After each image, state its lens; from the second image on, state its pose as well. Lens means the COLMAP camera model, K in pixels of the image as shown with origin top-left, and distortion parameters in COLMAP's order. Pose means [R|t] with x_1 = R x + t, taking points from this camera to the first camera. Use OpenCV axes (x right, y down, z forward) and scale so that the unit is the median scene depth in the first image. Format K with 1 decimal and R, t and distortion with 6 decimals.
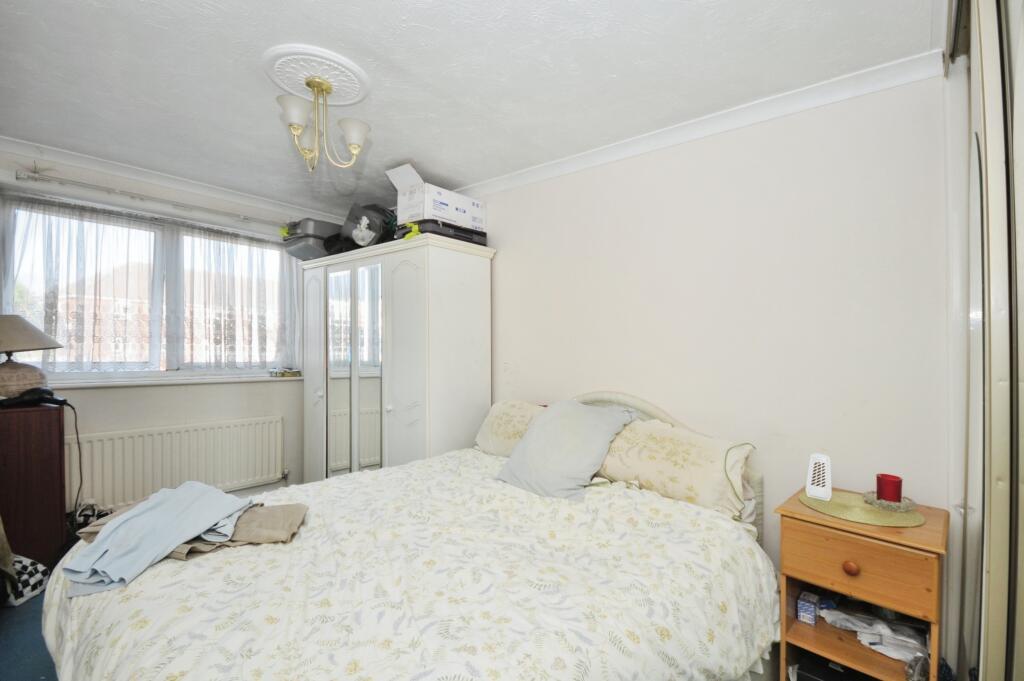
lens RADIAL K [[422.6, 0, 512.0], [0, 422.6, 340.5], [0, 0, 1]] dist [0.009904, -0.012972]
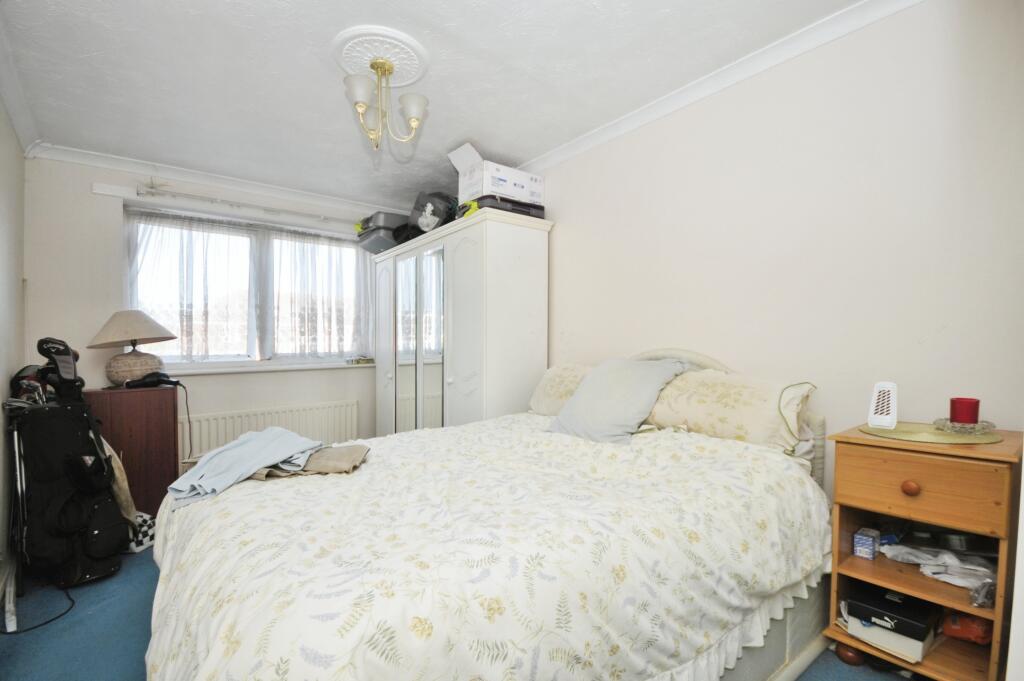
lens RADIAL K [[429.3, 0, 512.0], [0, 429.3, 340.5], [0, 0, 1]] dist [0.000689, -0.010216]
pose [[0.988159, 0.001215, -0.153430, 0.050727], [0.001031, 0.999893, 0.014559, 0.116620], [0.153431, -0.014545, 0.988052, -0.024777]]
